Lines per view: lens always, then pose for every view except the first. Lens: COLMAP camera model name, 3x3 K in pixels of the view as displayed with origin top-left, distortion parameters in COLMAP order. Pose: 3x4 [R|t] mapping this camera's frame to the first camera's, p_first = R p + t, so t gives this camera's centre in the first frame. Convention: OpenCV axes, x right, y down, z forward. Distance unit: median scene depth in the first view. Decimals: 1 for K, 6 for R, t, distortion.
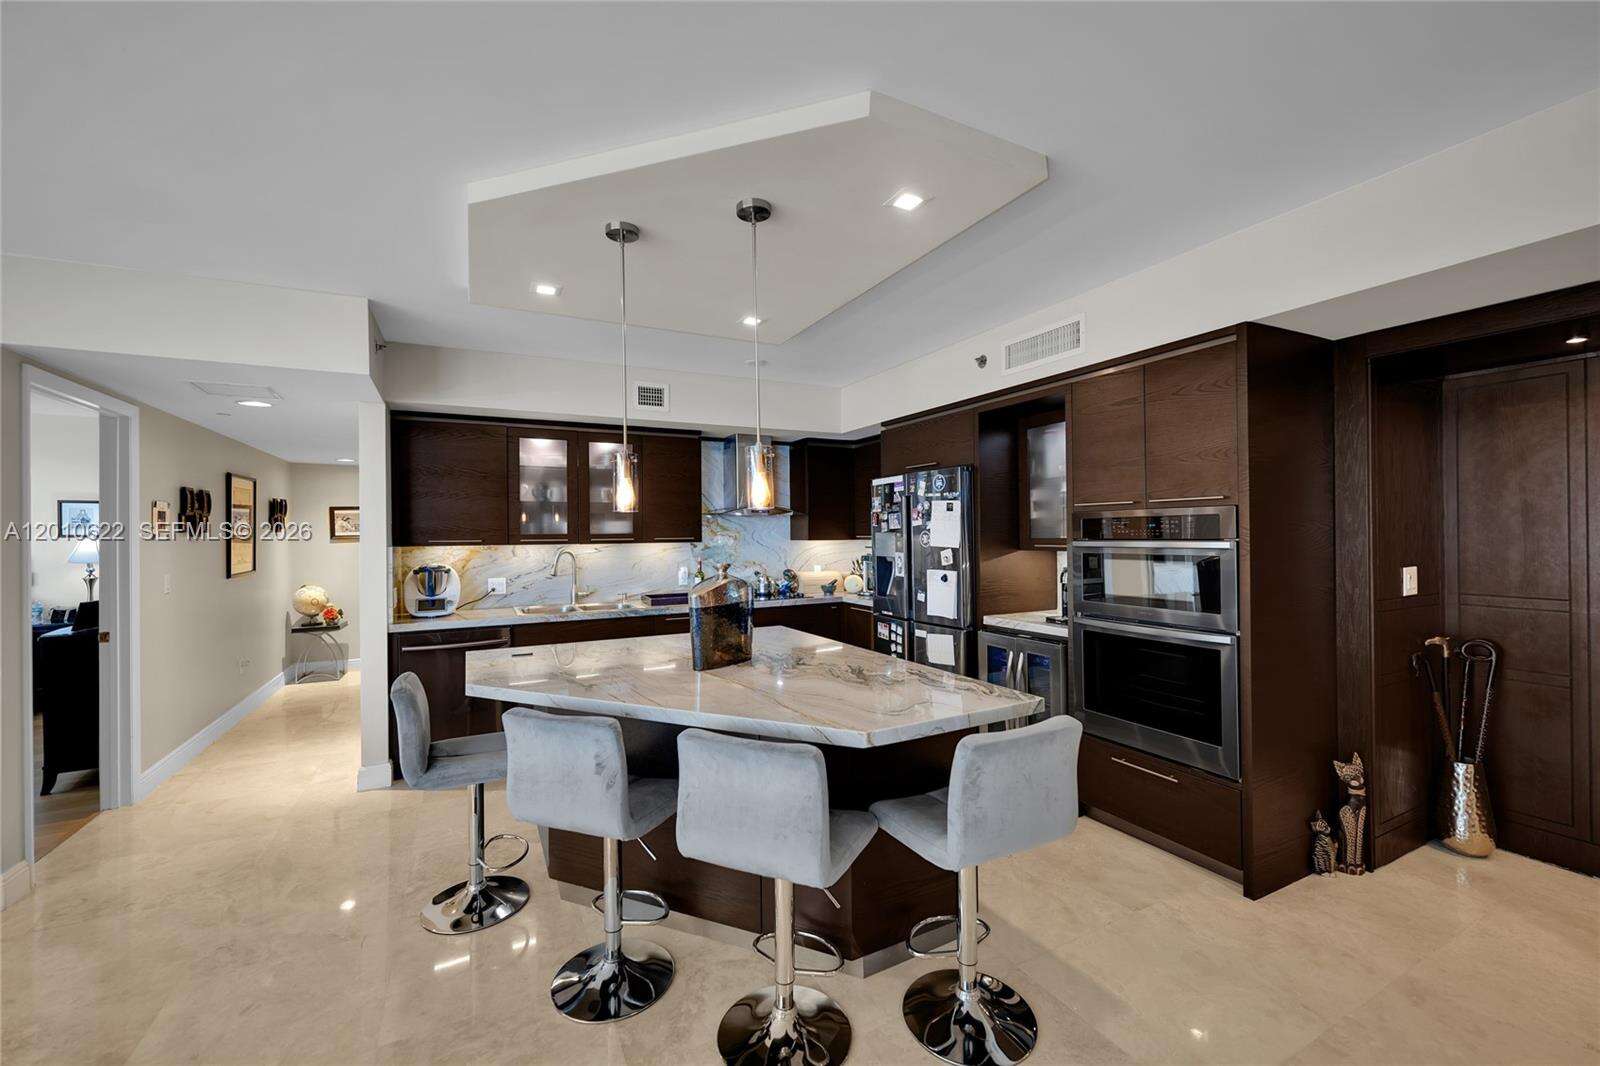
lens RADIAL K [[632.3, 0, 794.2], [0, 632.3, 531.1], [0, 0, 1]] dist [-0.001449, 0.000444]
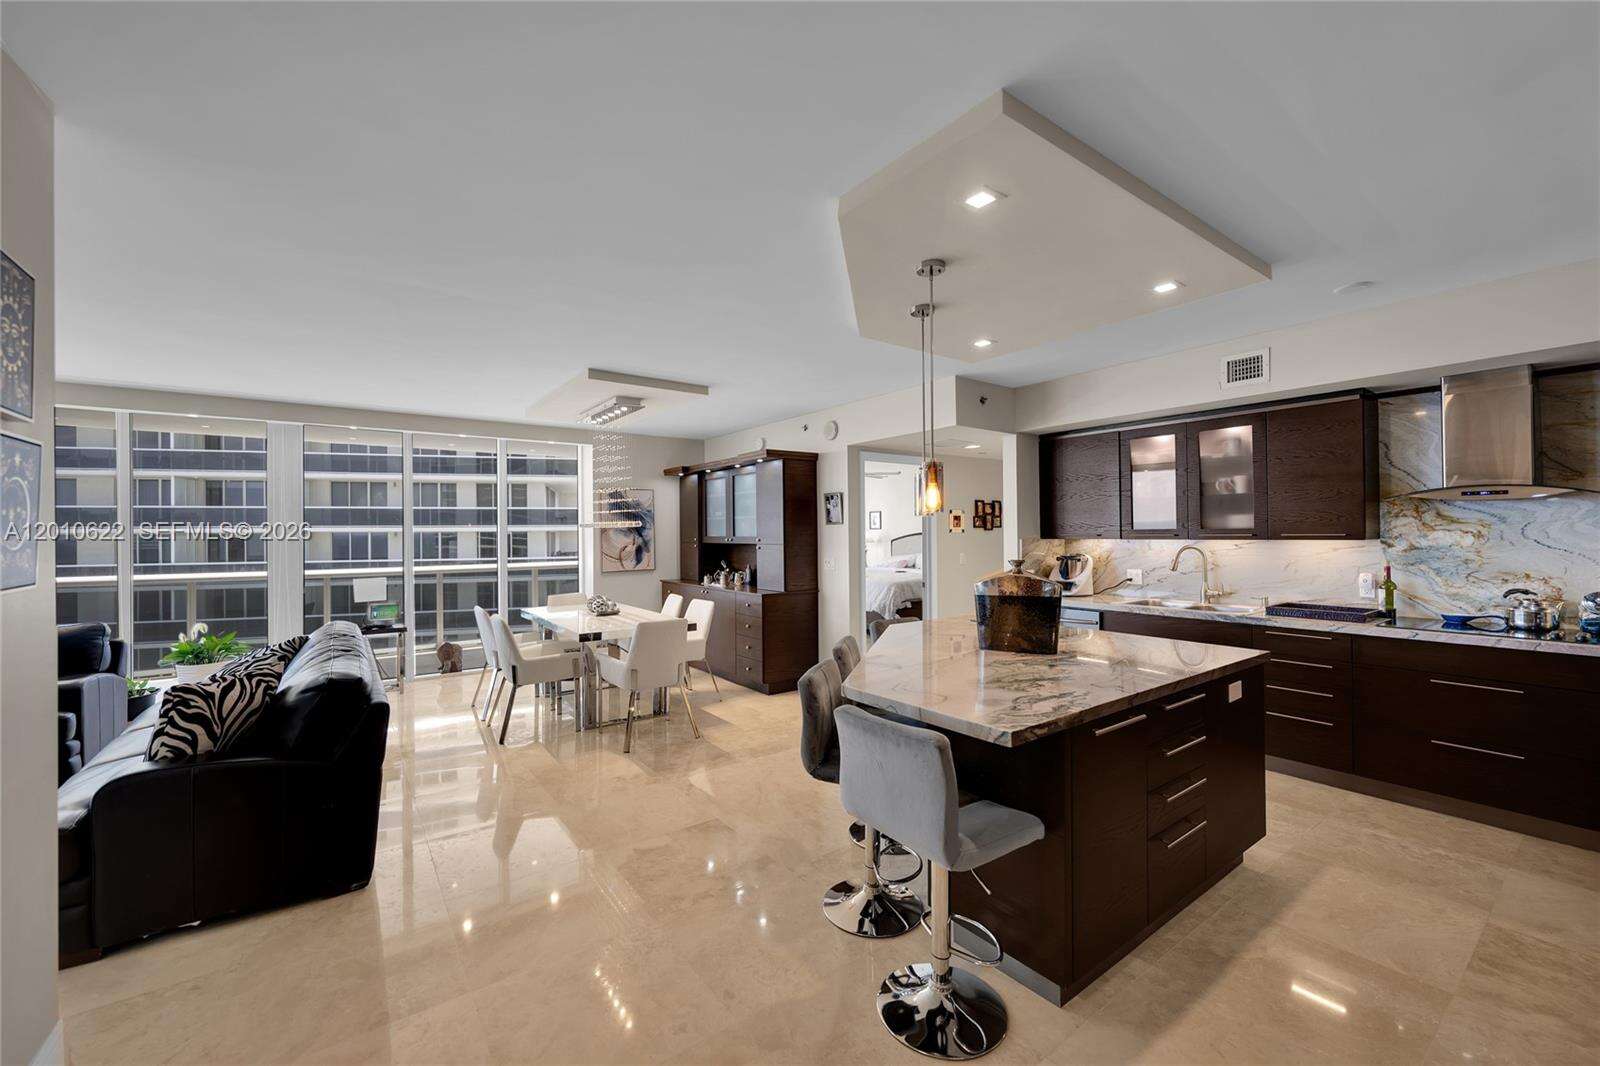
lens RADIAL K [[632.3, 0, 795.8], [0, 632.3, 529.7], [0, 0, 1]] dist [-0.001449, 0.000444]
pose [[0.154566, 0.003808, -0.987975, 0.600037], [0.010730, 0.999927, 0.005533, -0.007070], [0.987924, -0.011456, 0.154514, 0.298108]]
